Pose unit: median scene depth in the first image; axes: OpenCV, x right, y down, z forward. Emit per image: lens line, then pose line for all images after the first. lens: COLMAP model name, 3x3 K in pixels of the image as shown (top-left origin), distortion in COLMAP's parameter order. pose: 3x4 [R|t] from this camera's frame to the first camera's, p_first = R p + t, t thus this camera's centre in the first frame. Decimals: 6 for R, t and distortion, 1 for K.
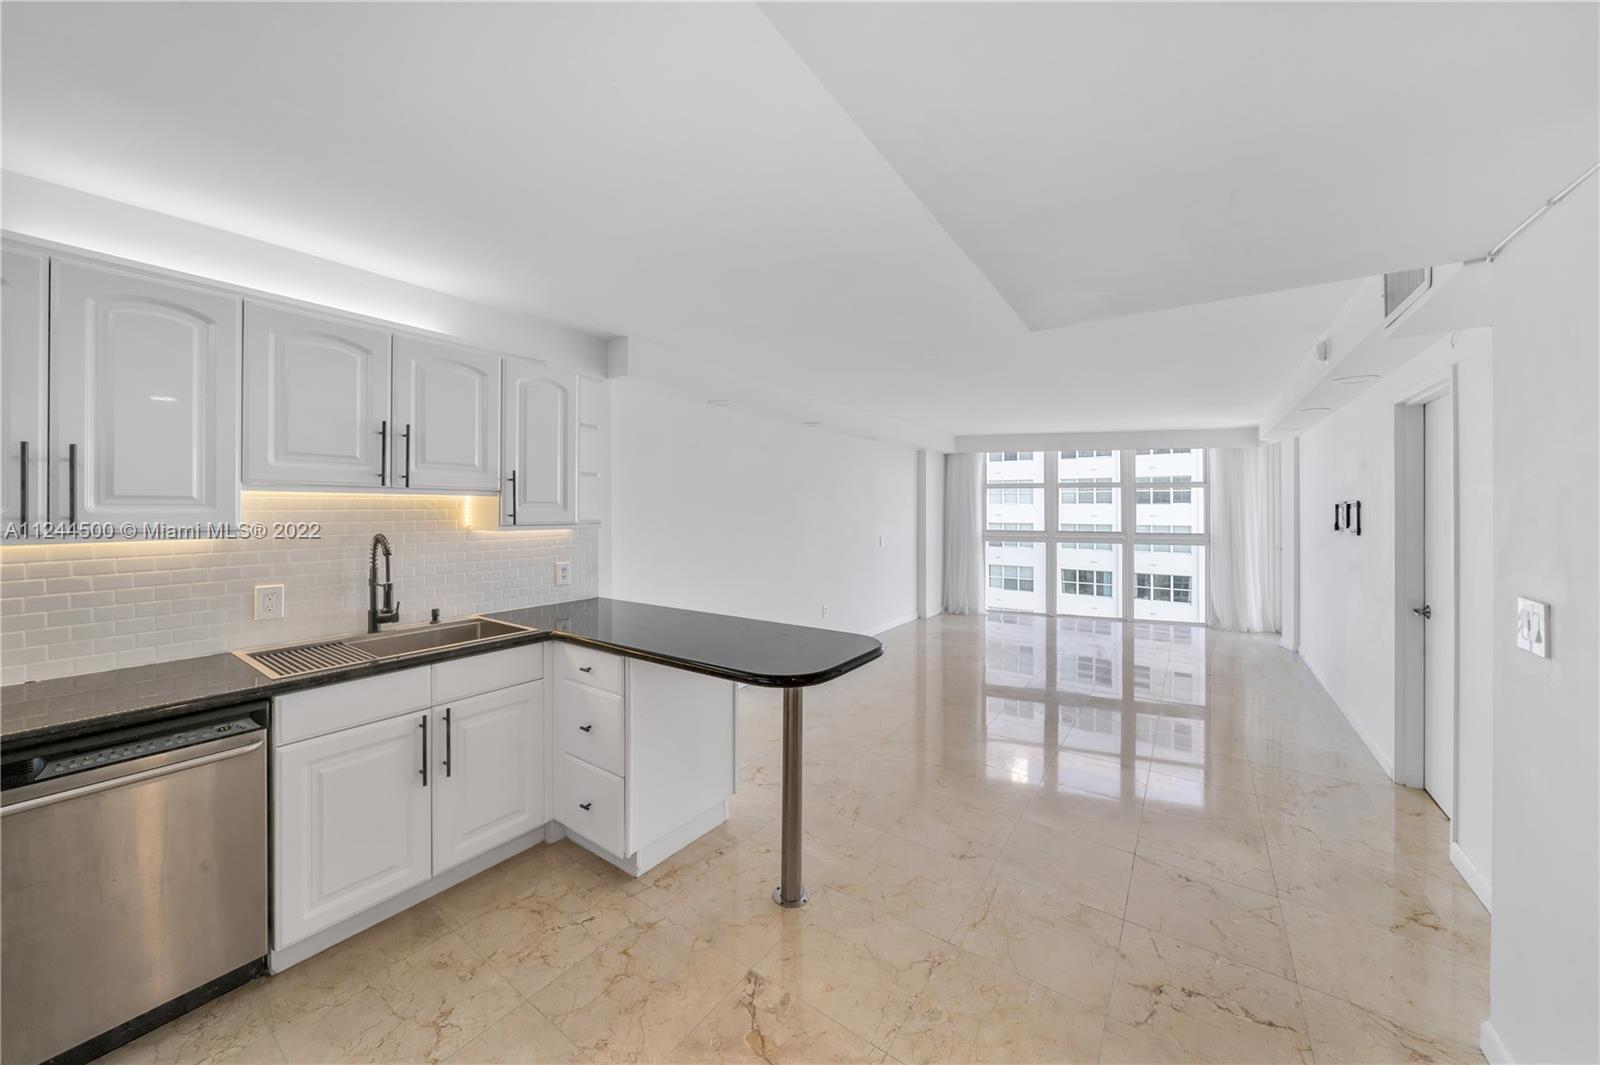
lens RADIAL K [[568.4, 0, 795.7], [0, 568.4, 509.3], [0, 0, 1]] dist [-0.000567, -0.000004]
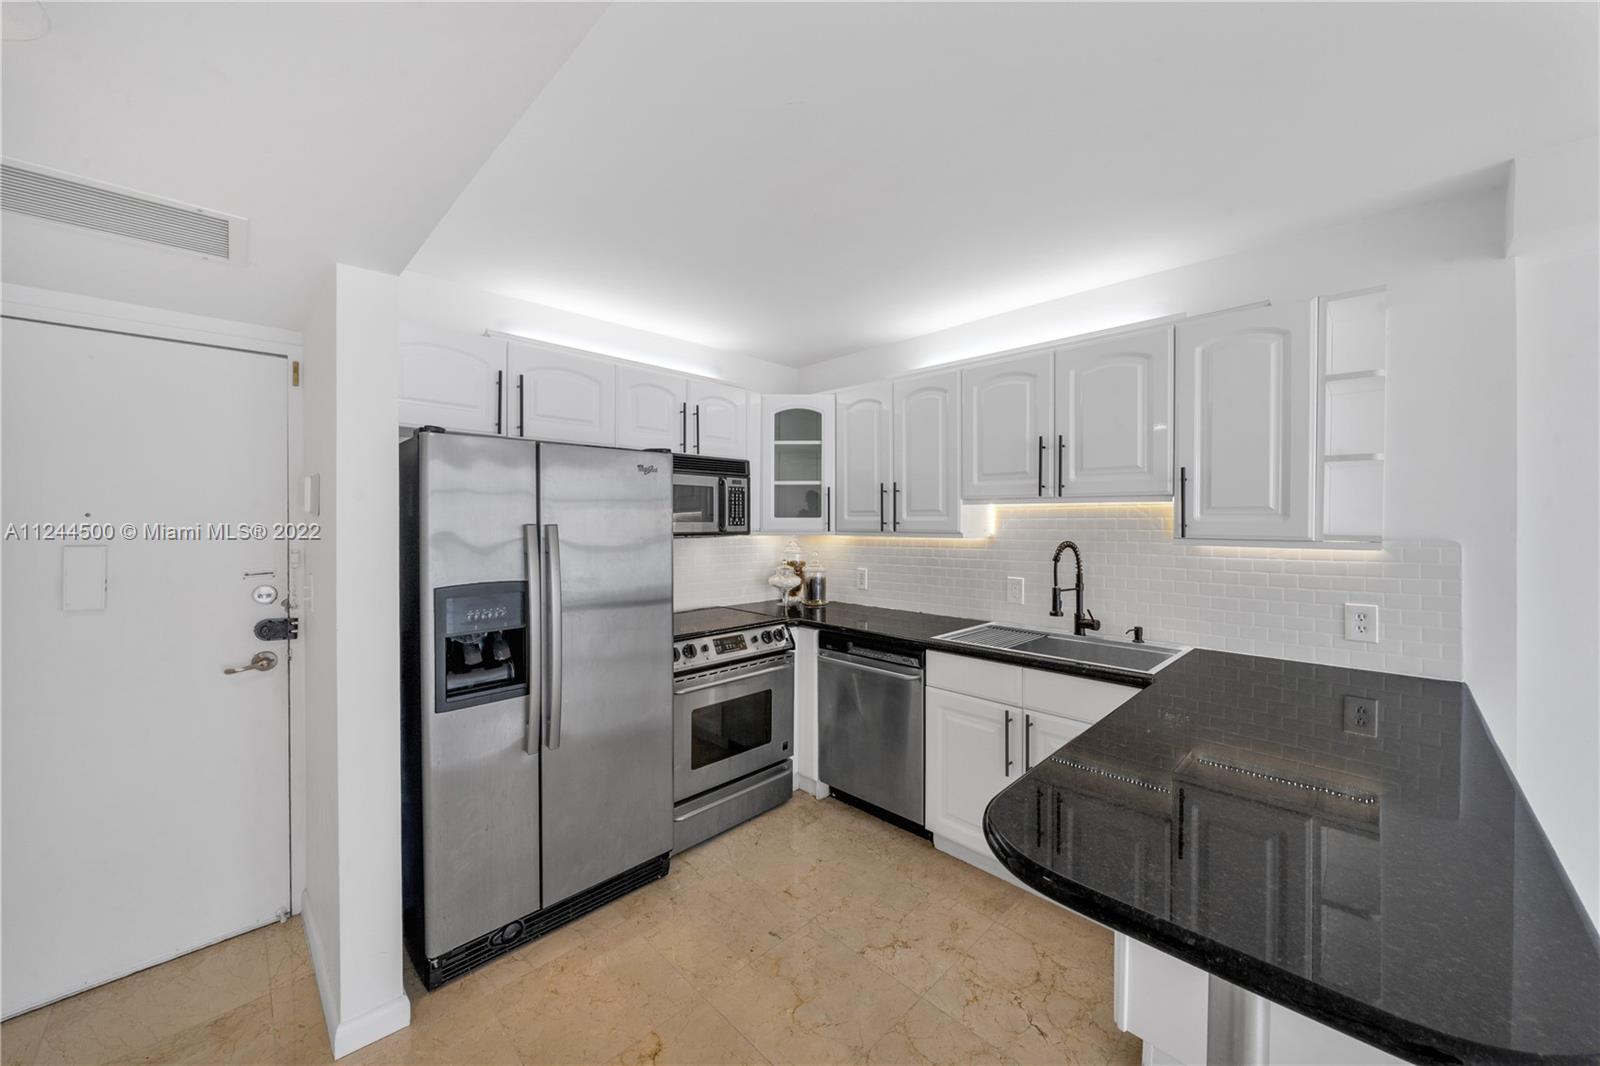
lens RADIAL K [[581.5, 0, 794.1], [0, 581.5, 525.3], [0, 0, 1]] dist [-0.001502, -0.000398]
pose [[-0.177818, 0.009770, -0.984015, 0.366721], [-0.000227, 0.999950, 0.009969, 0.002569], [0.984063, 0.001996, -0.177807, 0.597778]]
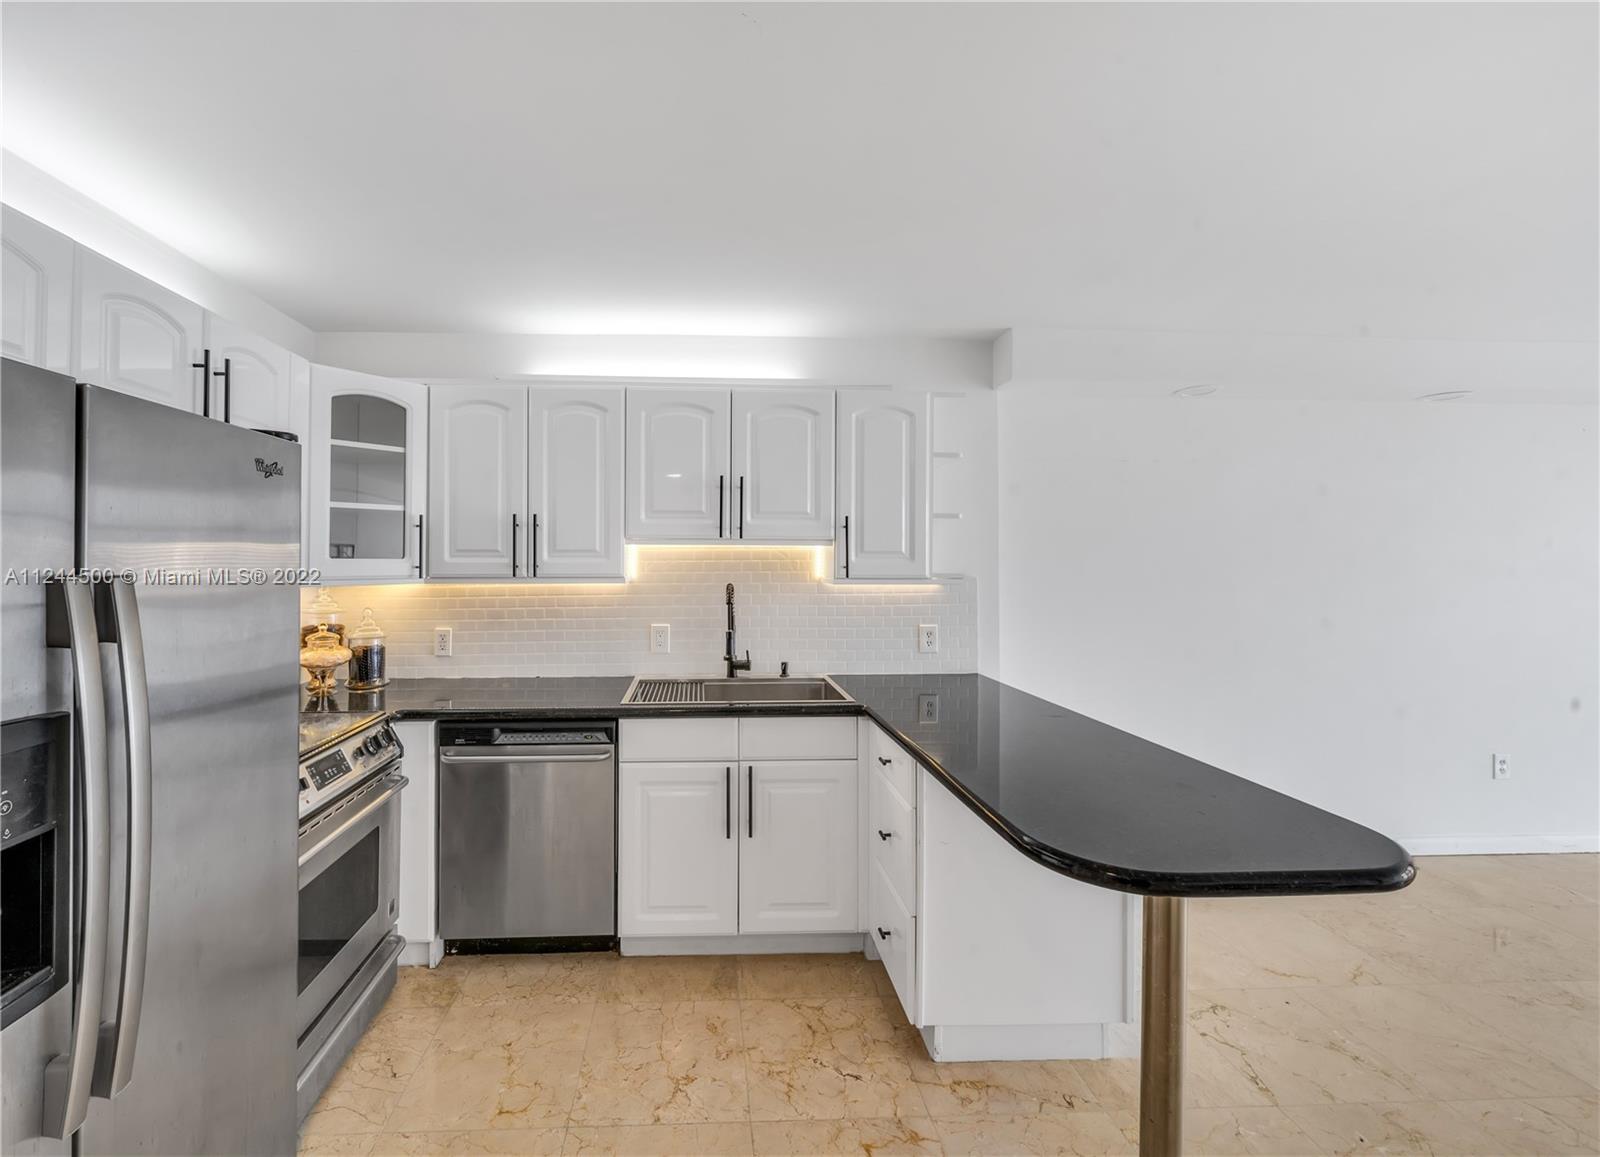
lens RADIAL K [[659.3, 0, 719.5], [0, 659.3, 556.0], [0, 0, 1]] dist [-0.000913, -0.000310]
pose [[0.607842, -0.004120, -0.794047, 0.190612], [-0.001493, 0.999979, -0.006332, 0.000339], [0.794056, 0.005035, 0.607823, 0.213599]]
